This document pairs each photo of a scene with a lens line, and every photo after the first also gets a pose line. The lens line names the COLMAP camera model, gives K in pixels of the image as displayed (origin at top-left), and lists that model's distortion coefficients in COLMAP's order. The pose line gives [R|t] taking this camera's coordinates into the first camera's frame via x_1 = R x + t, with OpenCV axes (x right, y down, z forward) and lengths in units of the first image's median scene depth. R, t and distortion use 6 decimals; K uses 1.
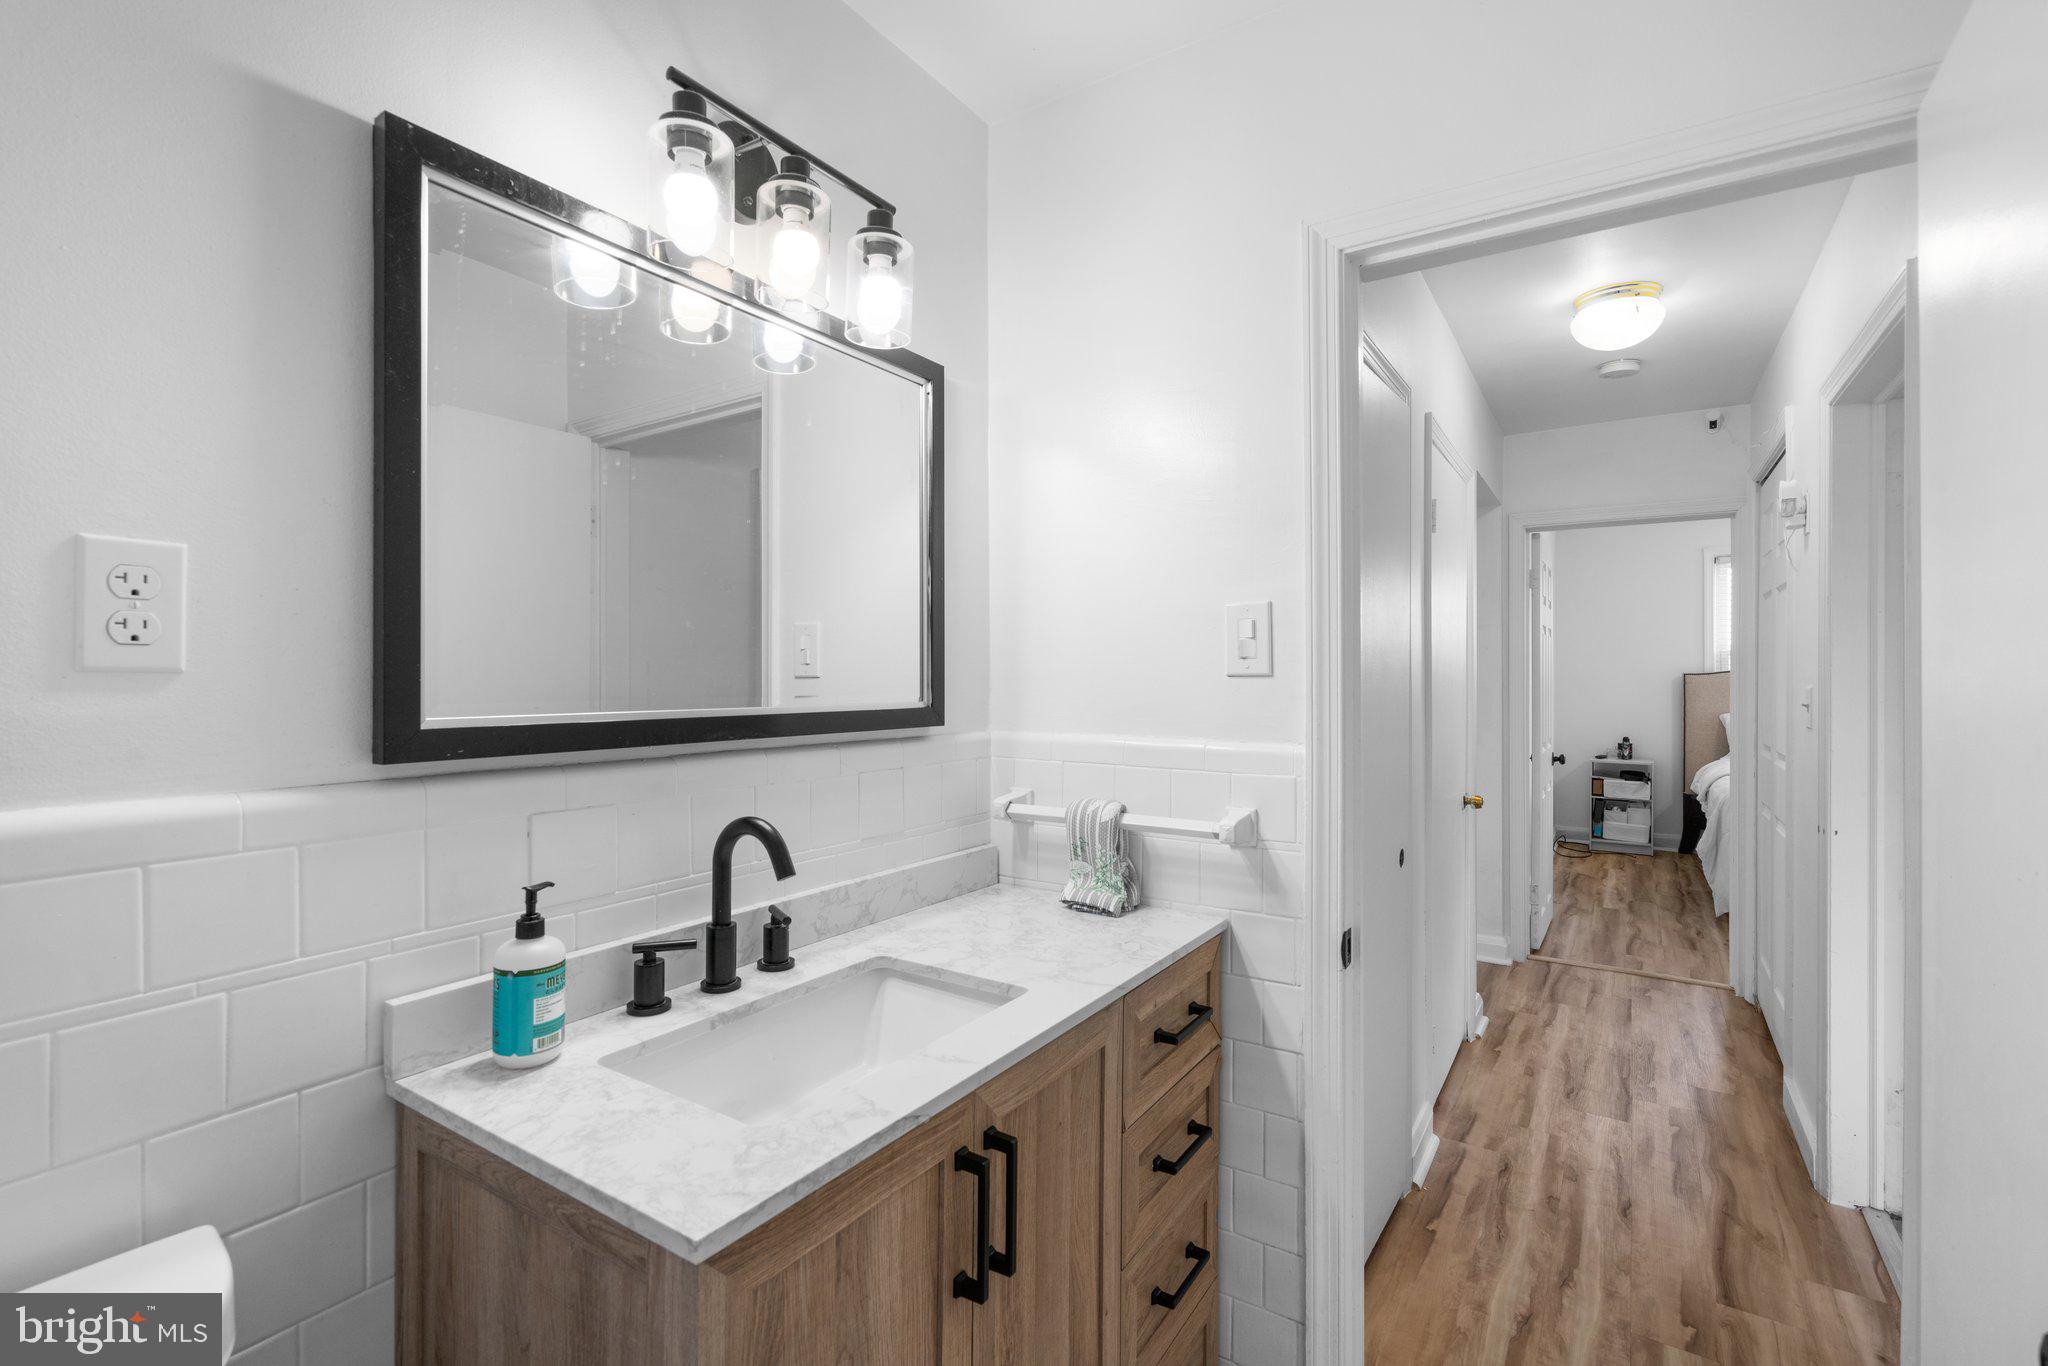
lens RADIAL K [[935.5, 0, 1008.2], [0, 935.5, 677.2], [0, 0, 1]] dist [-0.009072, 0.004095]
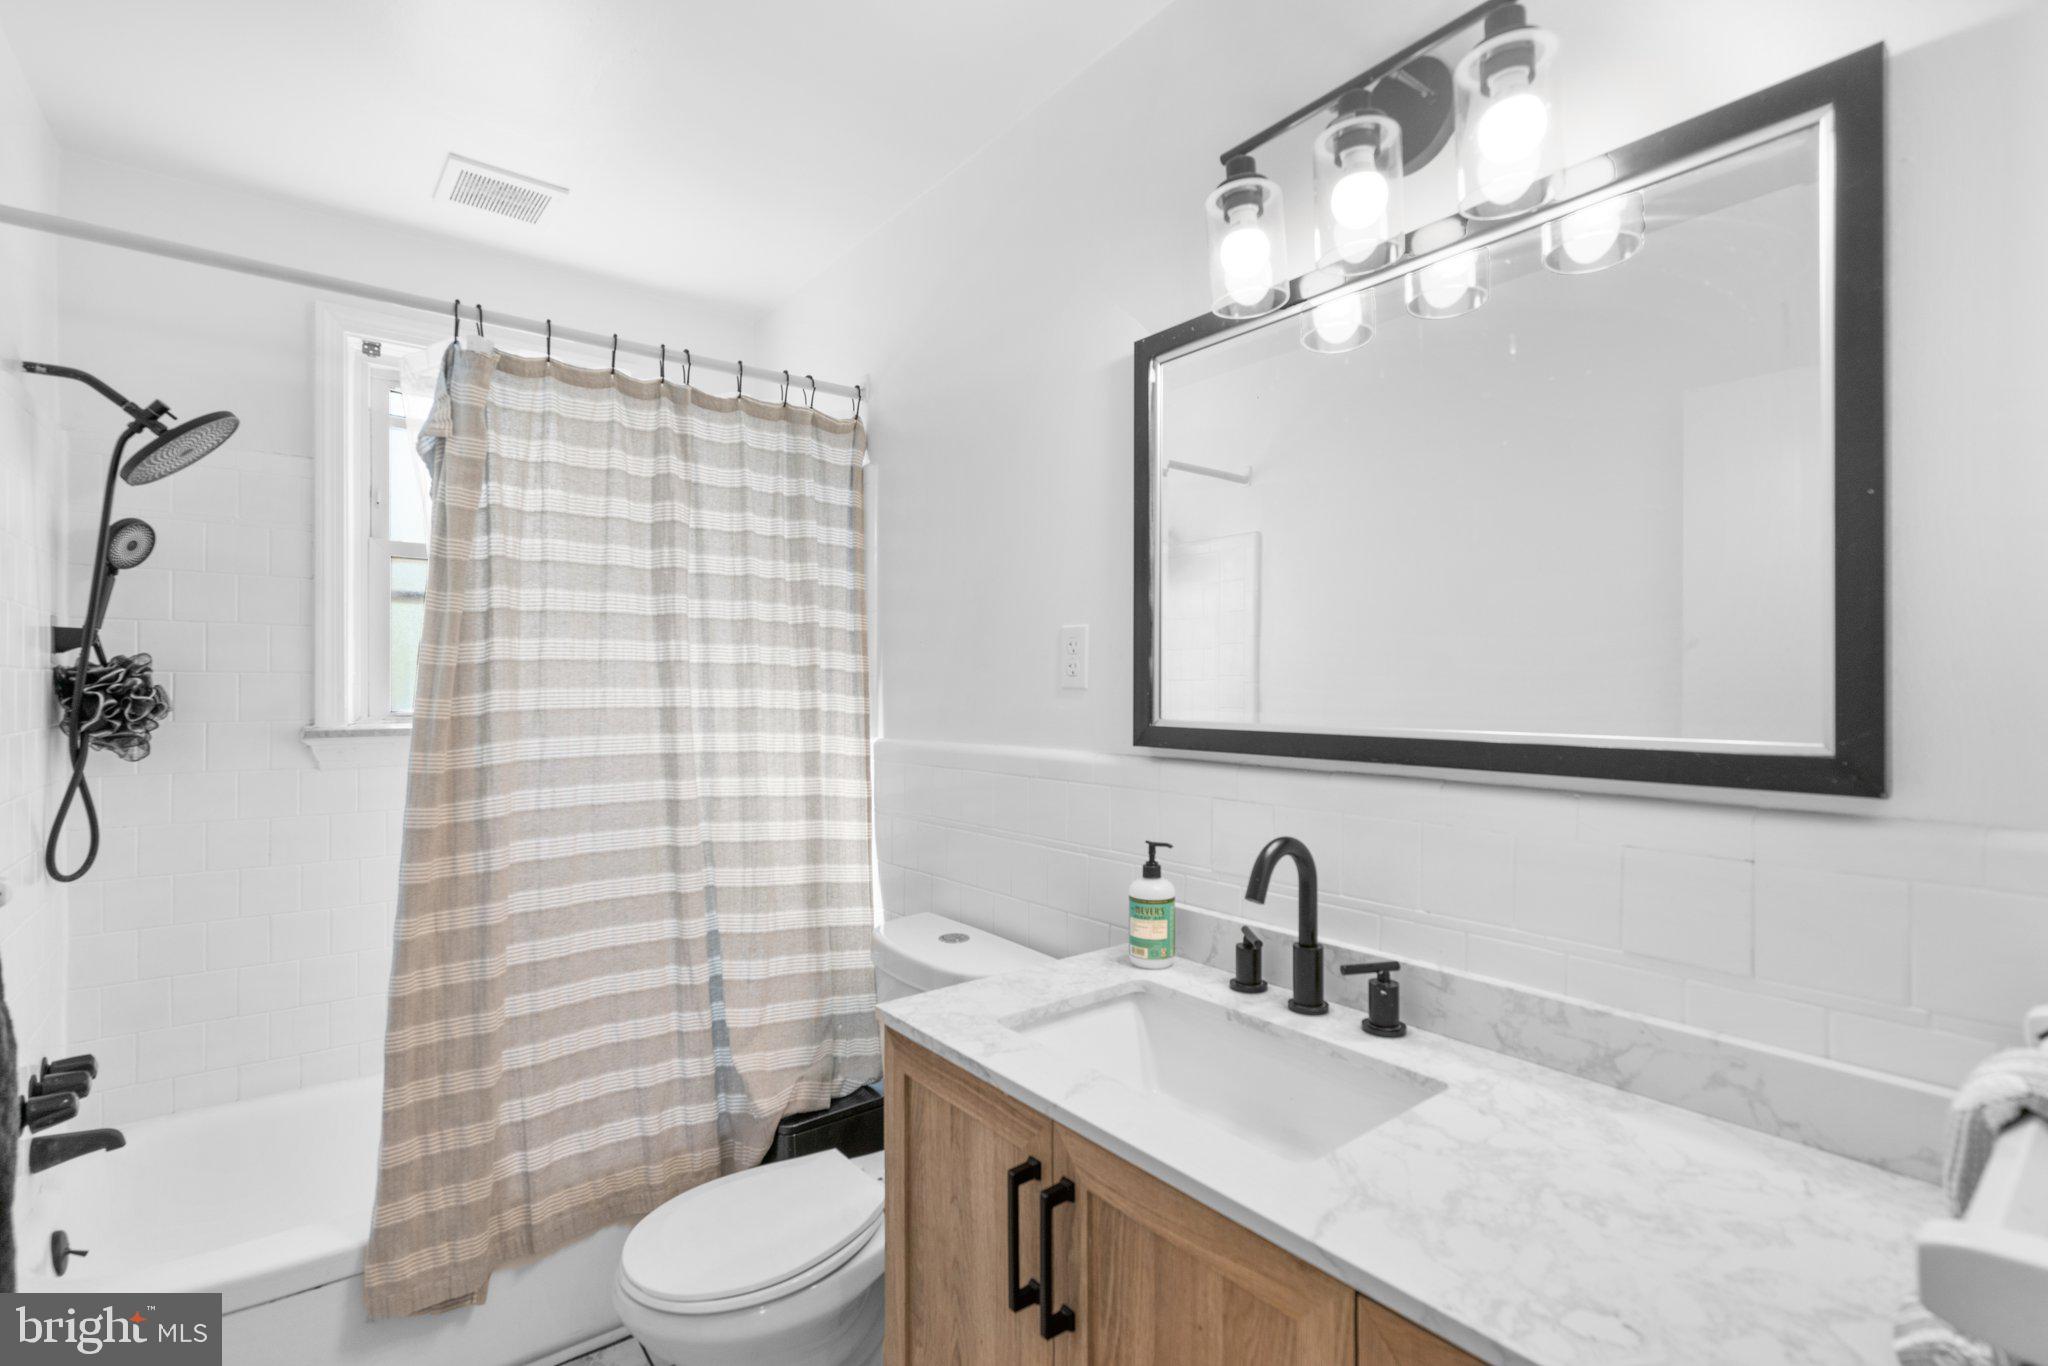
lens RADIAL K [[935.5, 0, 1011.8], [0, 935.5, 684.5], [0, 0, 1]] dist [-0.009072, 0.004095]
pose [[-0.324385, -0.000386, -0.945925, 0.772832], [0.002352, 0.999996, -0.001215, -0.009544], [0.945922, -0.002618, -0.324383, 1.096430]]
